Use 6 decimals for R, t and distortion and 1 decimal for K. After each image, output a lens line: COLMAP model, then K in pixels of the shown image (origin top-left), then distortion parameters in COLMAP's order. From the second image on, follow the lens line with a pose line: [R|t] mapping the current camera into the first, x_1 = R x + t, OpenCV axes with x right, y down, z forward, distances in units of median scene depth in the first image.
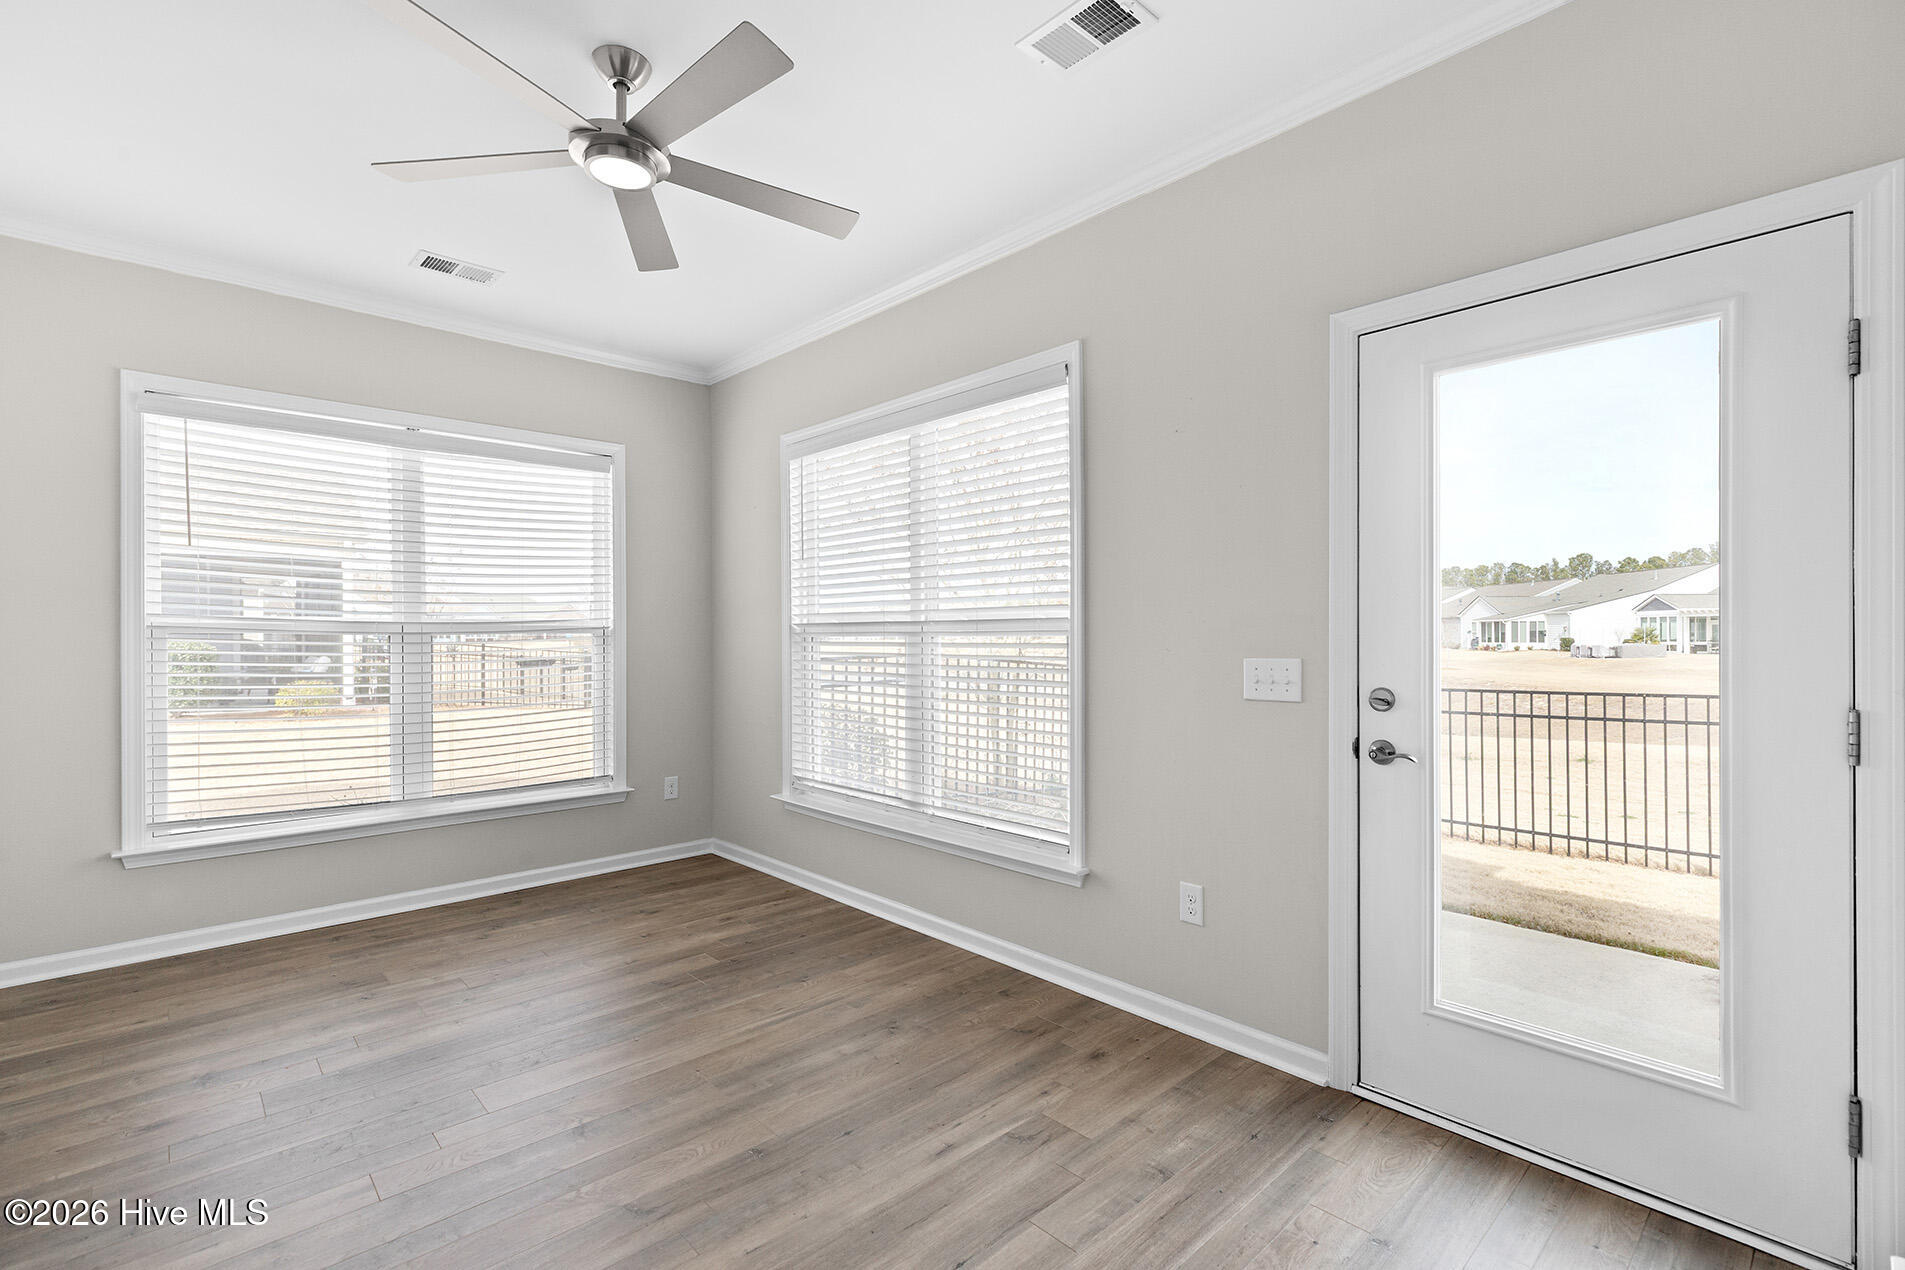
lens RADIAL K [[859.0, 0, 944.6], [0, 859.0, 642.7], [0, 0, 1]] dist [0.002683, -0.000165]
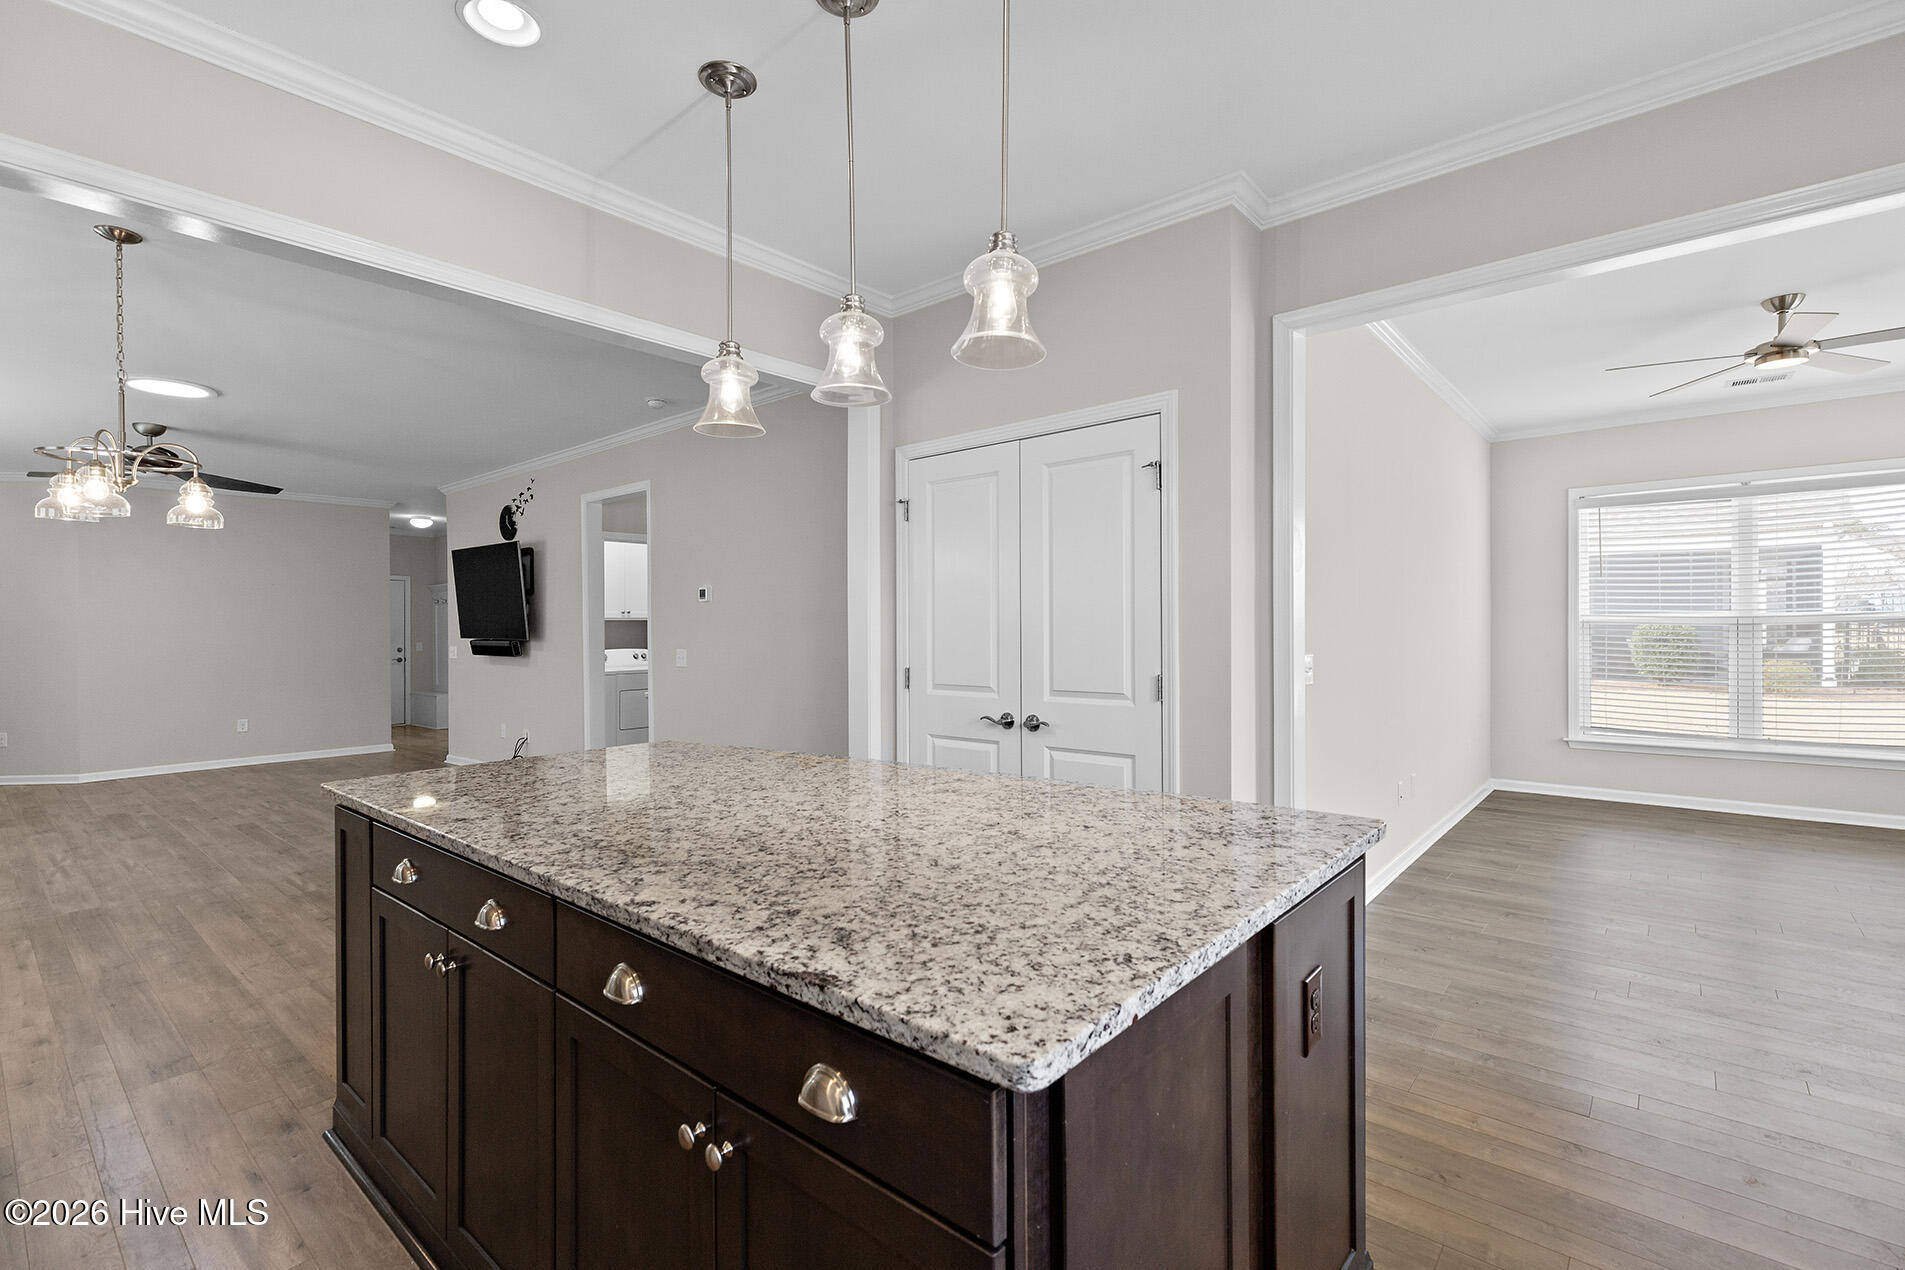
lens RADIAL K [[859.0, 0, 966.6], [0, 859.0, 627.2], [0, 0, 1]] dist [0.002683, -0.000165]
pose [[0.127805, 0.007344, -0.991772, 0.619491], [0.000738, 0.999972, 0.007500, -0.017337], [0.991799, -0.001691, 0.127796, -0.462011]]
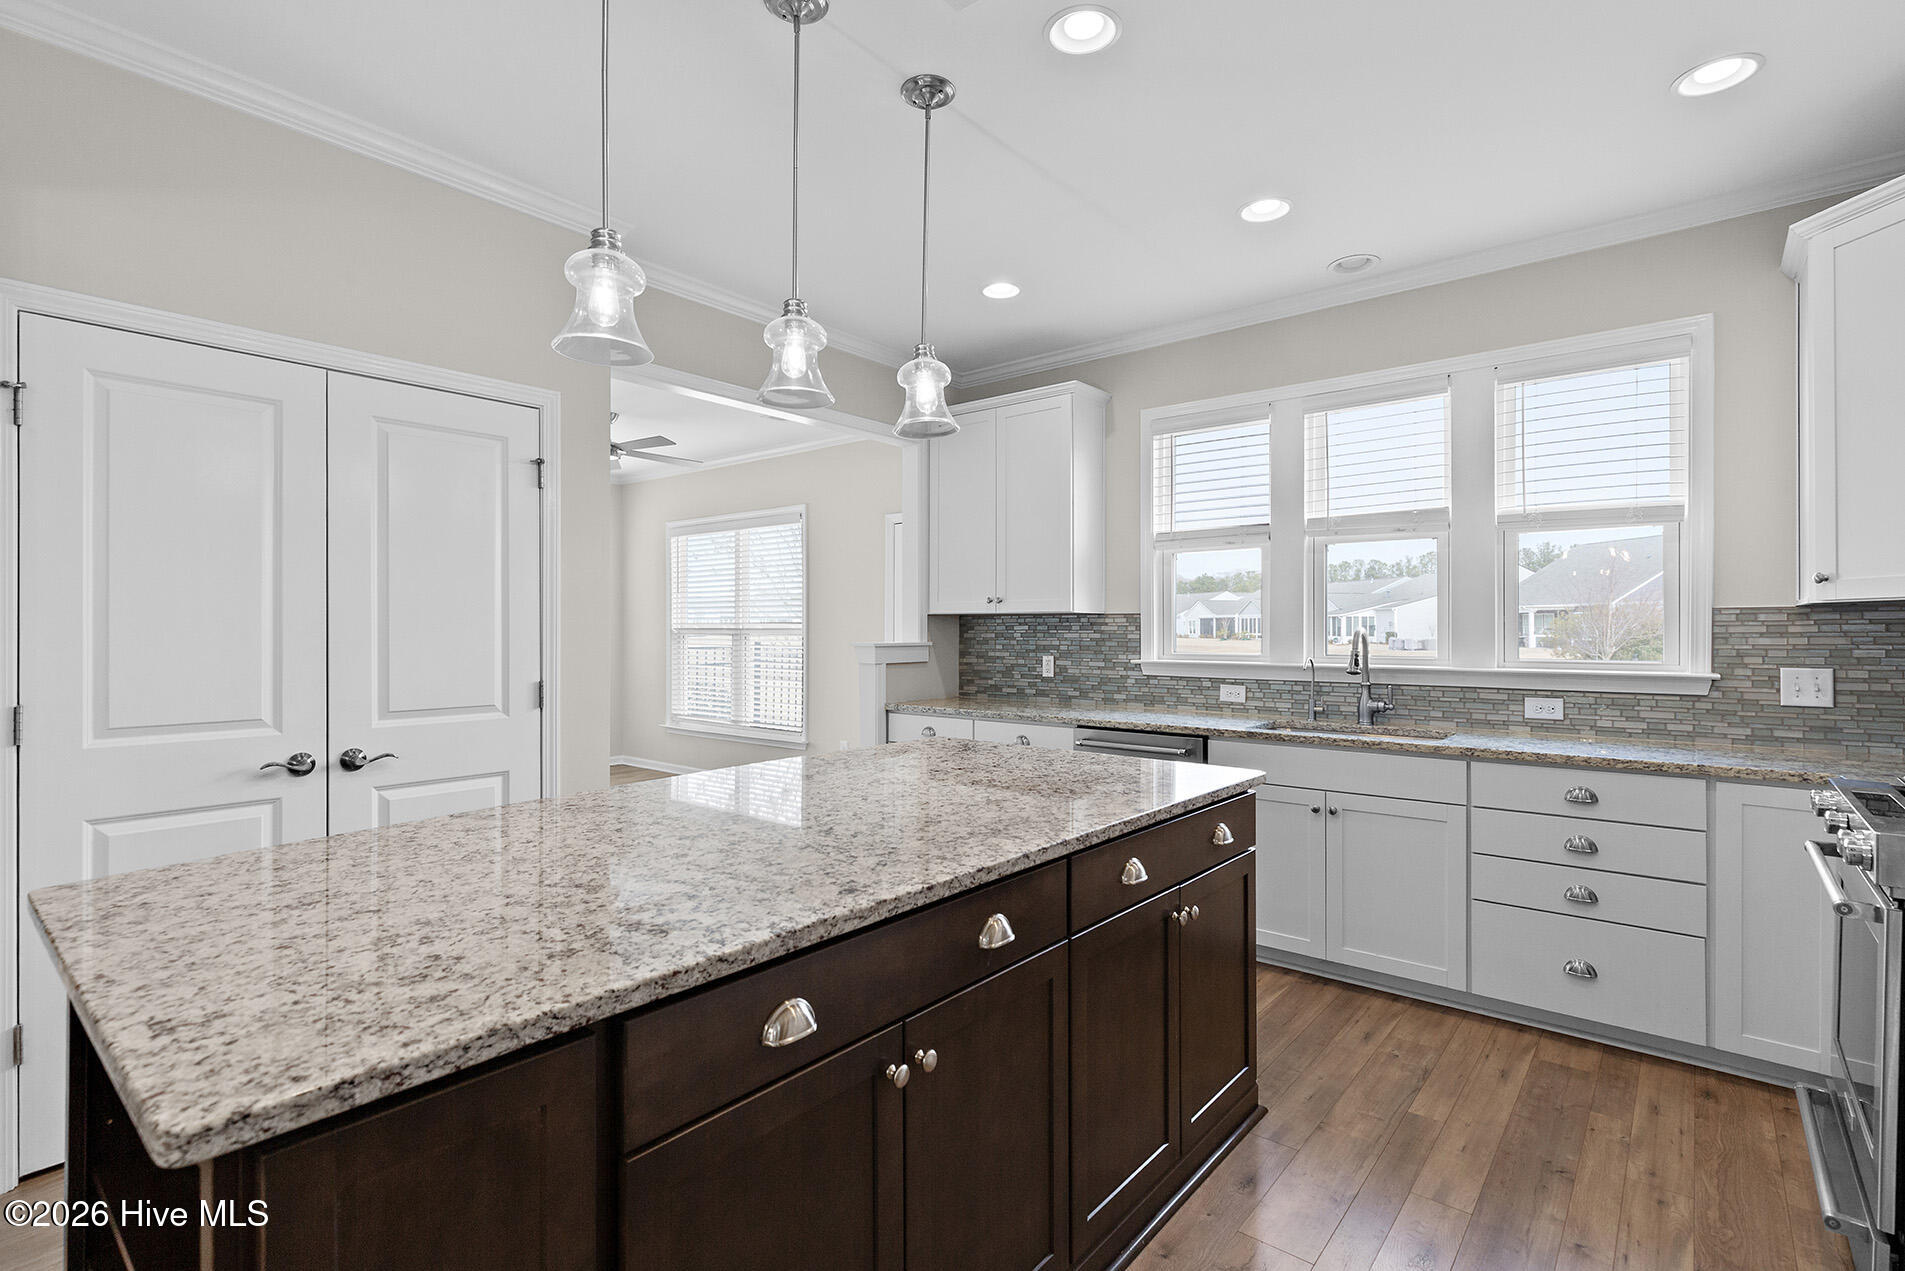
lens RADIAL K [[882.7, 0, 966.8], [0, 882.7, 632.1], [0, 0, 1]] dist [0.004472, 0.000424]
pose [[0.989081, 0.001630, 0.147365, 0.168545], [-0.001130, 0.999993, -0.003474, -0.008915], [-0.147370, 0.003269, 0.989076, -0.963207]]
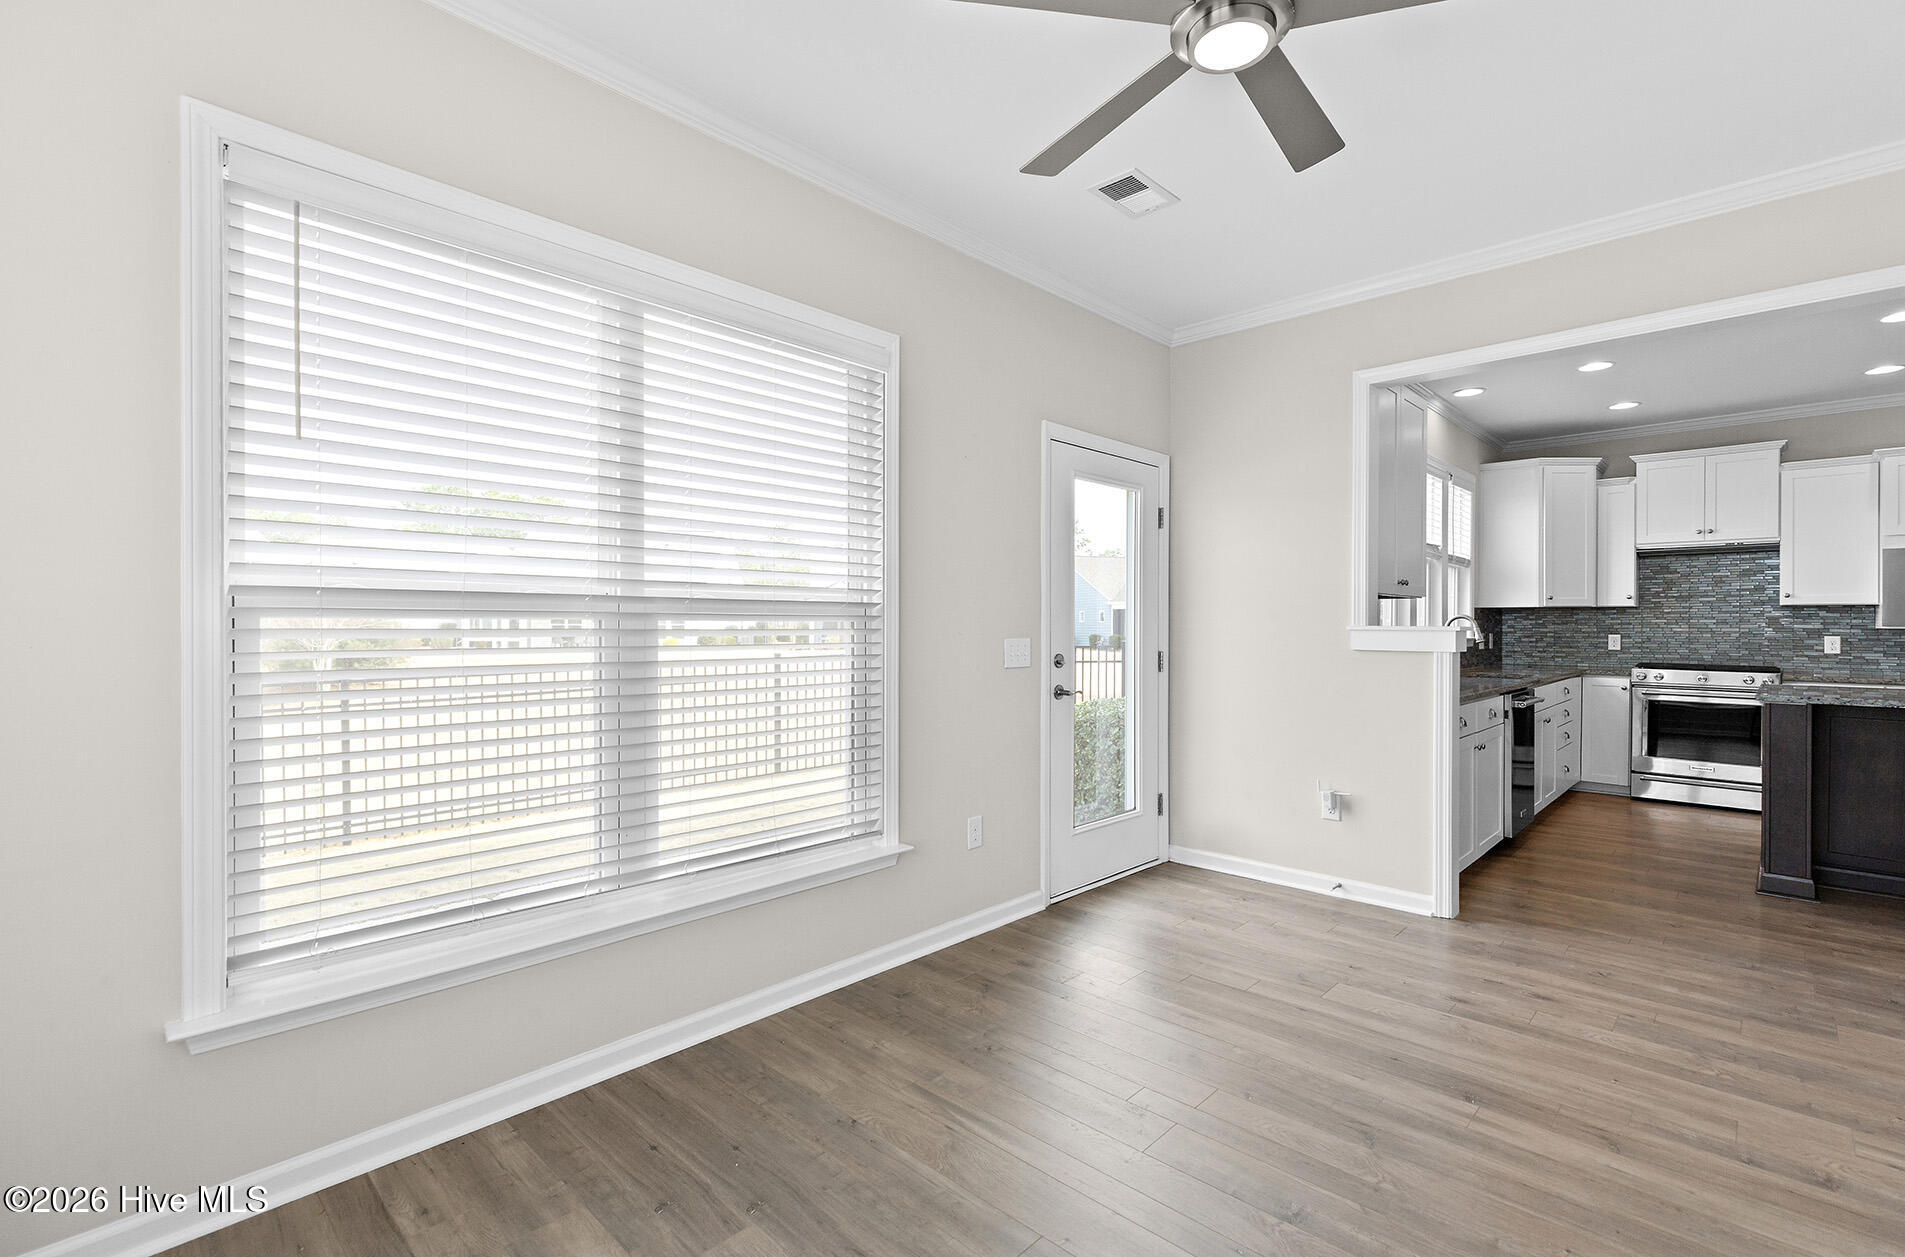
lens RADIAL K [[859.0, 0, 968.4], [0, 859.0, 634.4], [0, 0, 1]] dist [0.002683, -0.000165]
pose [[-0.069451, -0.005956, 0.997568, -0.573977], [0.006505, 0.999958, 0.006424, 0.001046], [-0.997564, 0.006936, -0.069409, 0.642863]]
